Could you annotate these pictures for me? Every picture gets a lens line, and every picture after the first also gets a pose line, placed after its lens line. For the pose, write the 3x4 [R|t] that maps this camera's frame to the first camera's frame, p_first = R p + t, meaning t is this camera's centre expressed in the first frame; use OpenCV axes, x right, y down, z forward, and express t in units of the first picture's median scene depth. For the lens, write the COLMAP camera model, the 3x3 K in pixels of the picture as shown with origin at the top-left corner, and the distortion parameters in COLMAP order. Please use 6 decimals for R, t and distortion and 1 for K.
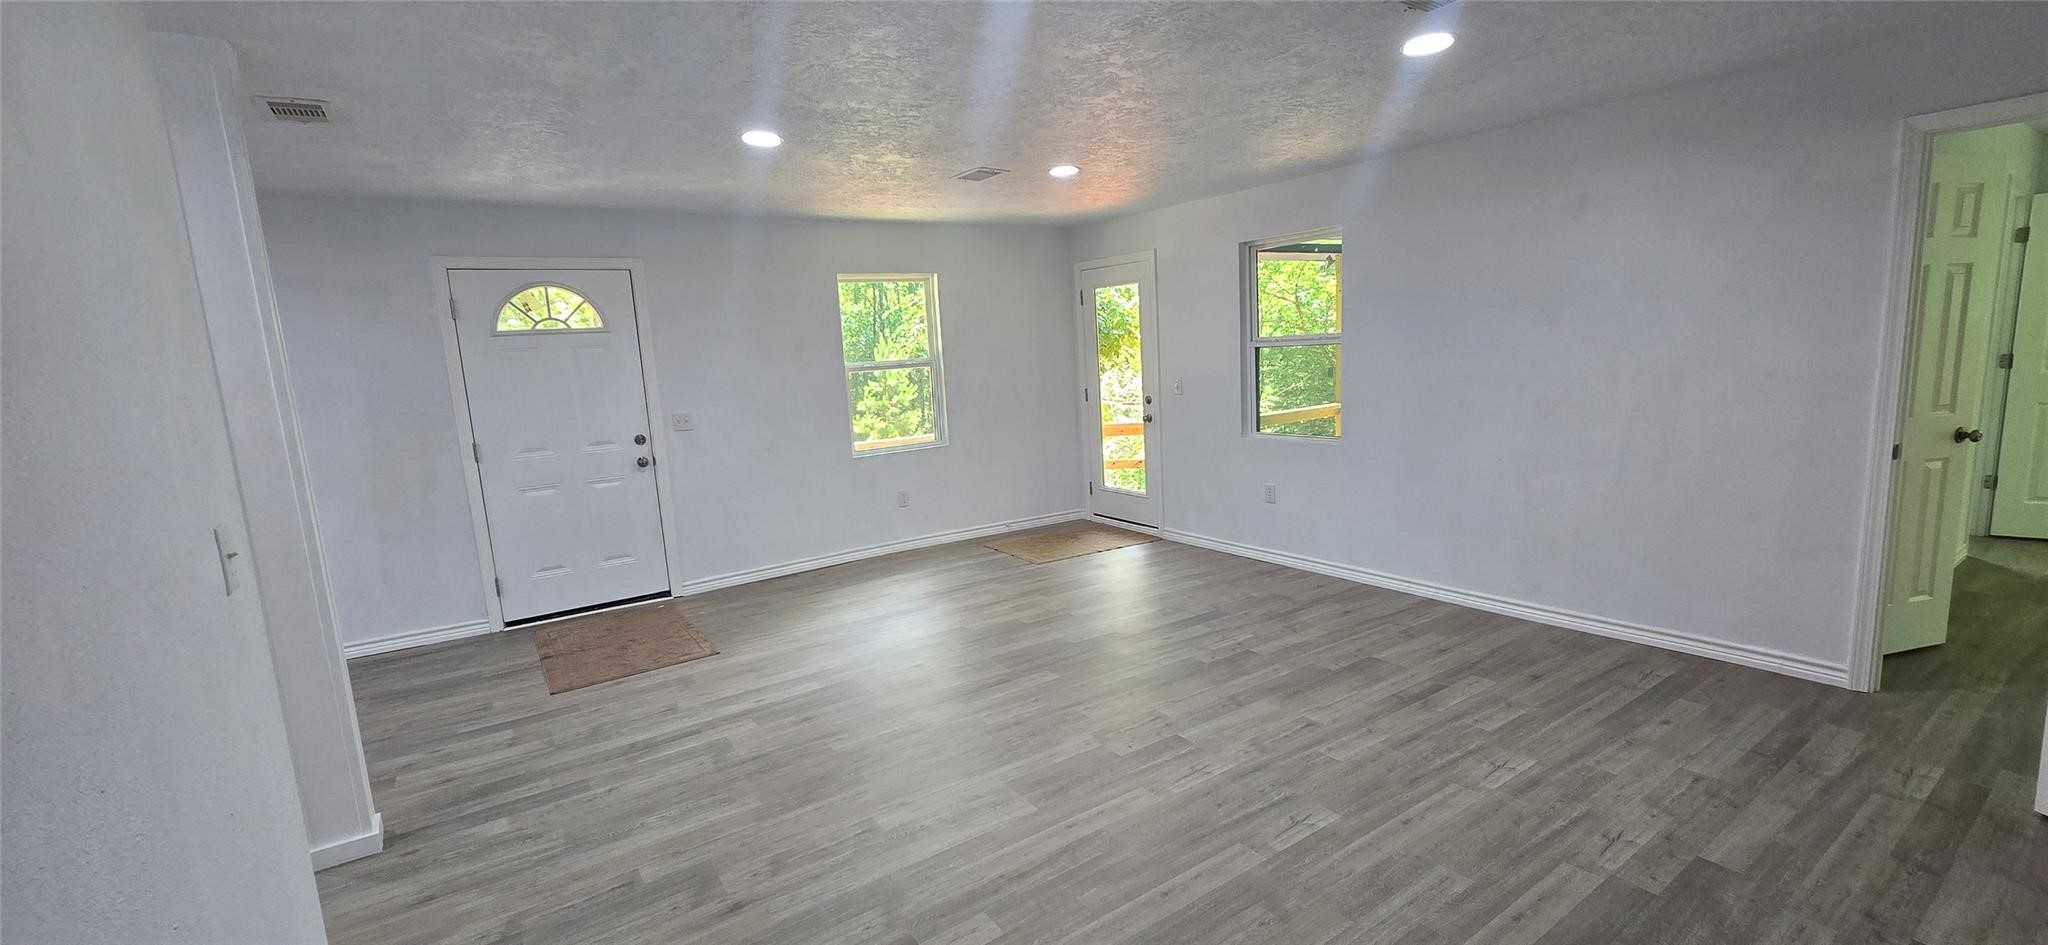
lens RADIAL K [[838.2, 0, 1027.9], [0, 838.2, 475.8], [0, 0, 1]] dist [-0.001380, 0.000456]
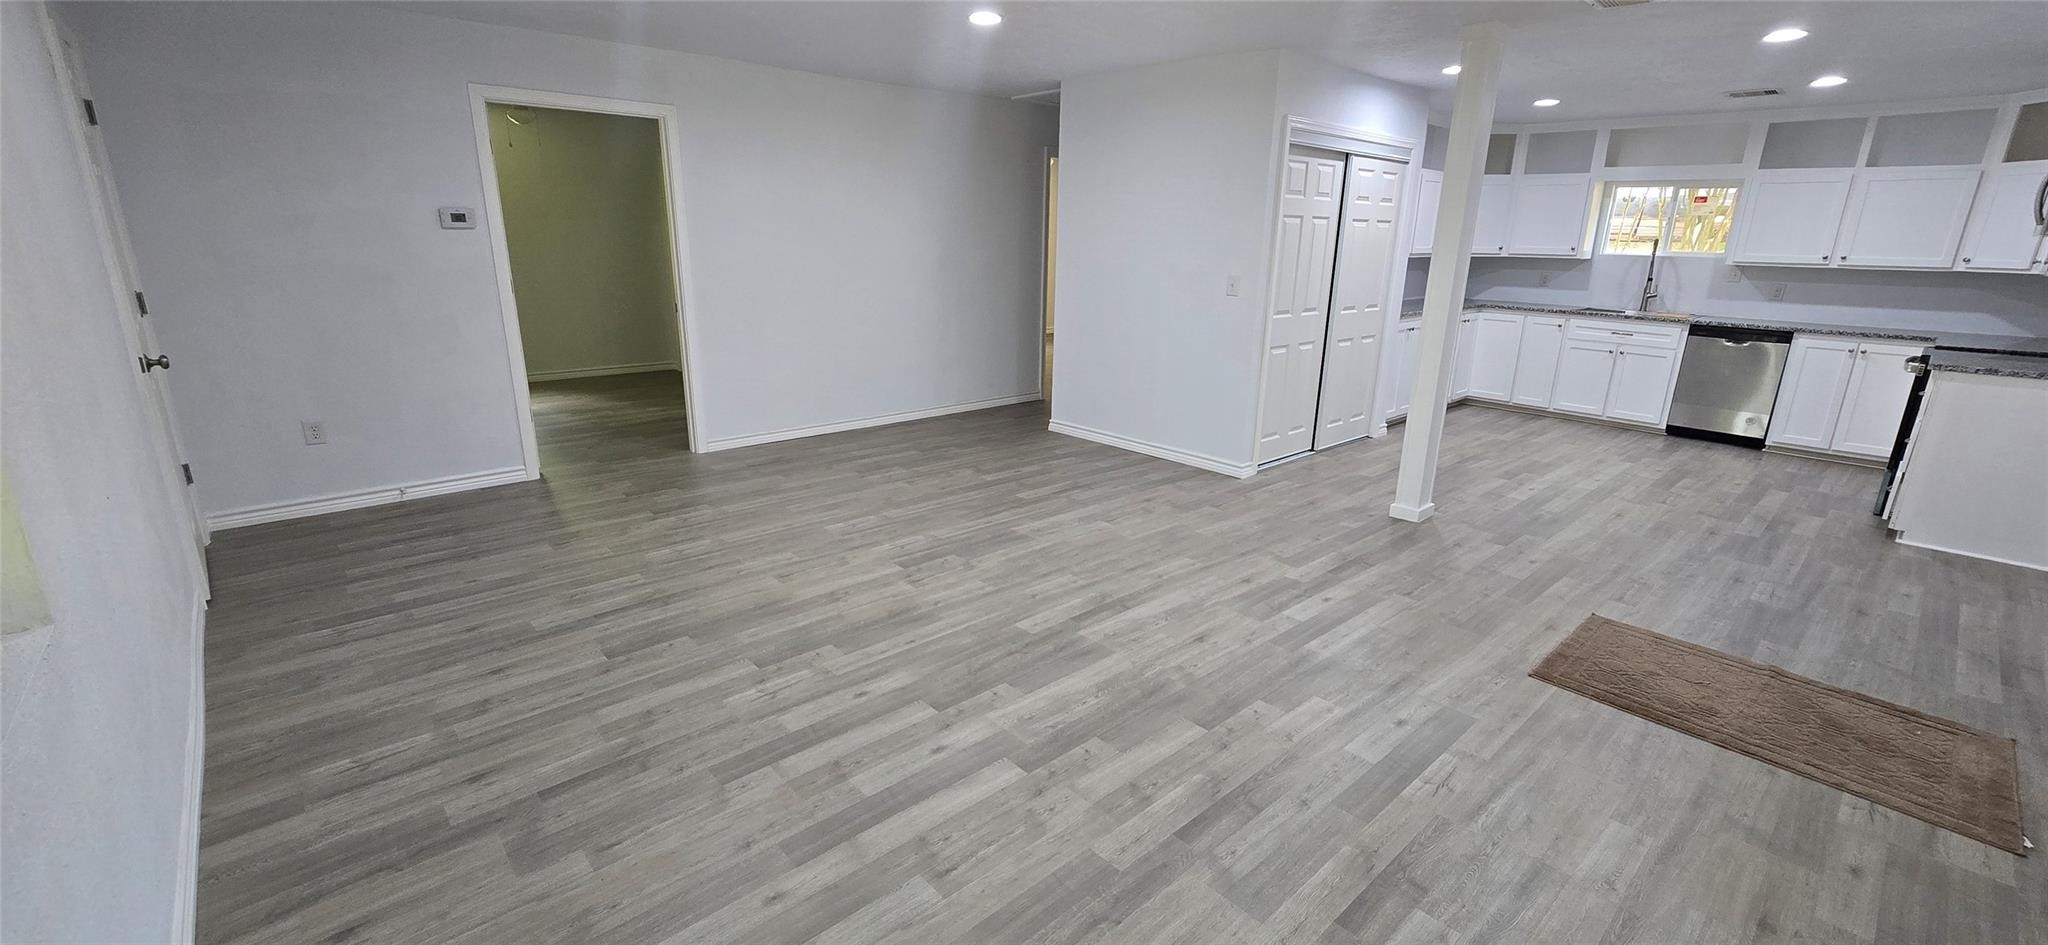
lens RADIAL K [[838.2, 0, 1032.0], [0, 838.2, 478.2], [0, 0, 1]] dist [-0.001380, 0.000456]
pose [[-0.989317, 0.069283, -0.128266, 0.135213], [0.007618, 0.903217, 0.429117, -0.292259], [0.145583, 0.423555, -0.894095, 1.916386]]
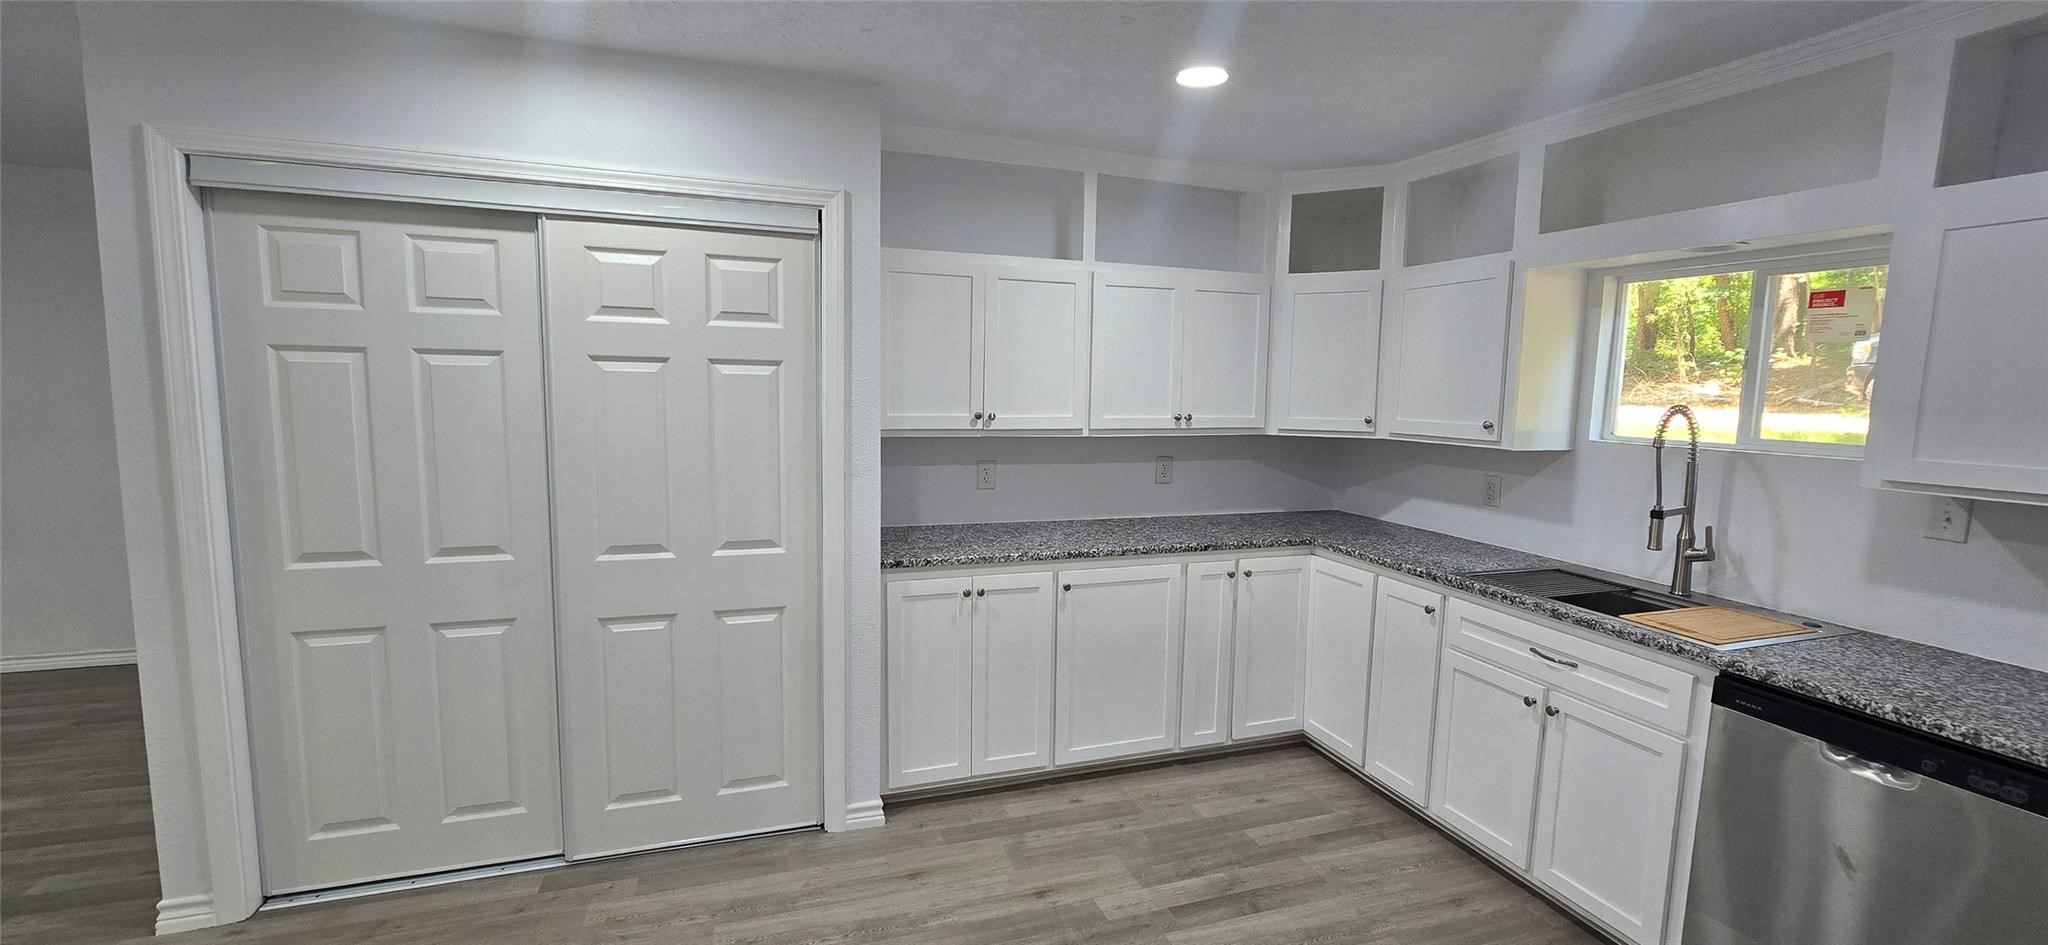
lens RADIAL K [[838.2, 0, 1011.1], [0, 838.2, 475.8], [0, 0, 1]] dist [-0.001380, 0.000456]
pose [[-0.967555, 0.000126, 0.252659, 0.050392], [0.065437, 0.966003, 0.250112, -0.280586], [-0.244038, 0.258531, -0.934670, 1.857267]]
